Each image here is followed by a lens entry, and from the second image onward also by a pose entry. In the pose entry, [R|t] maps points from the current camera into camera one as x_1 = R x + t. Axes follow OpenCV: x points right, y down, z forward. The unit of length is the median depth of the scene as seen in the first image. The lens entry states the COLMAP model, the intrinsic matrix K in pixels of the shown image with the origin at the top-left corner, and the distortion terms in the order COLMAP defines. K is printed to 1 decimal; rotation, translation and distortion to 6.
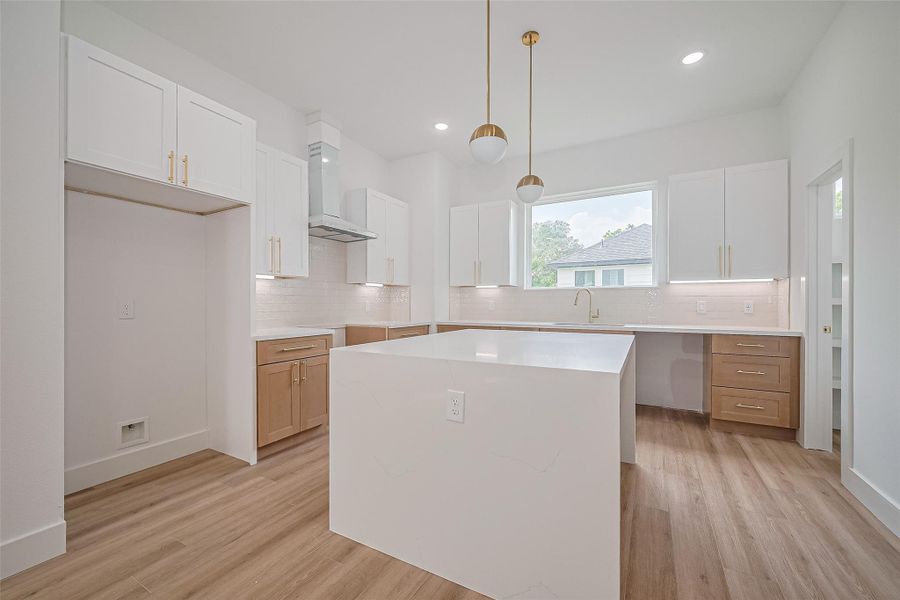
lens RADIAL K [[362.3, 0, 451.7], [0, 362.3, 304.5], [0, 0, 1]] dist [-0.000183, -0.000123]
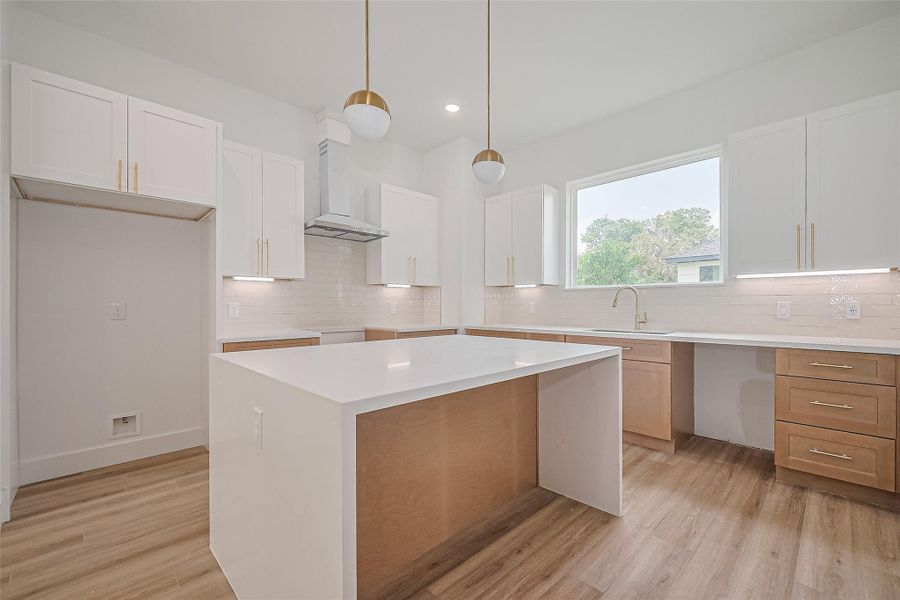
lens RADIAL K [[382.1, 0, 484.3], [0, 382.1, 306.9], [0, 0, 1]] dist [-0.000290, -0.000159]
pose [[0.969425, 0.000234, -0.245390, 0.330158], [-0.000091, 1.000000, 0.000592, 0.000261], [0.245390, -0.000552, 0.969424, 0.120112]]
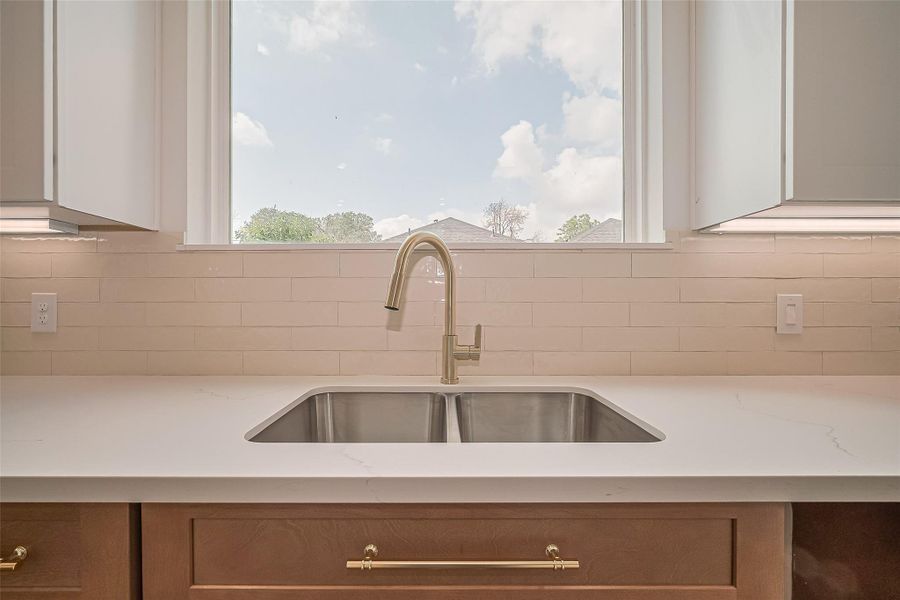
lens RADIAL K [[359.1, 0, 441.9], [0, 359.1, 303.8], [0, 0, 1]] dist [-0.001185, -0.000105]
pose [[0.876245, -0.001609, 0.481864, 0.327118], [0.002816, 0.999994, -0.001781, -0.002274], [-0.481858, 0.002918, 0.876244, 0.985074]]
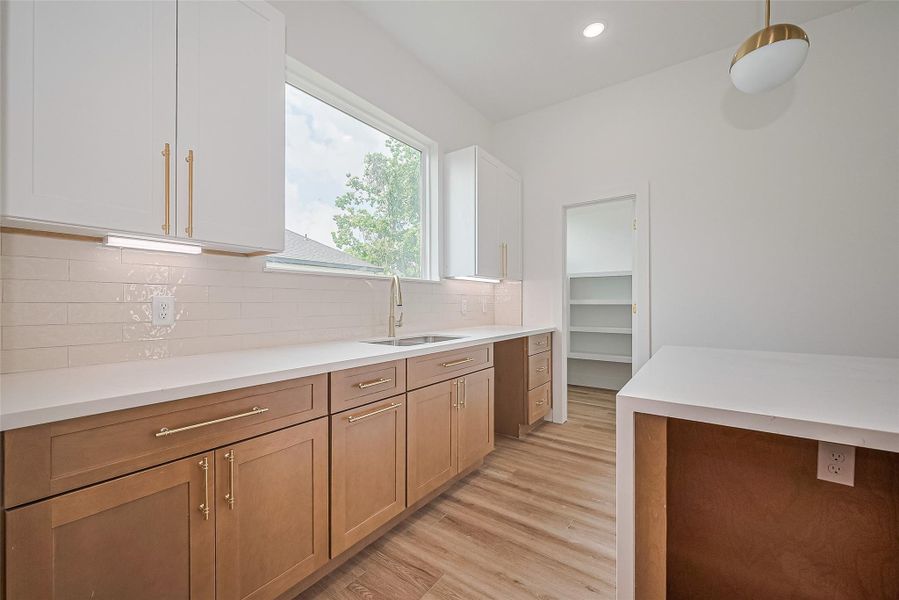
lens RADIAL K [[365.4, 0, 437.5], [0, 365.4, 301.4], [0, 0, 1]] dist [0.000139, 0.000027]
pose [[0.140360, 0.002938, 0.990096, -0.242444], [0.000700, 0.999995, -0.003067, -0.005110], [-0.990100, 0.001124, 0.140357, 1.054663]]
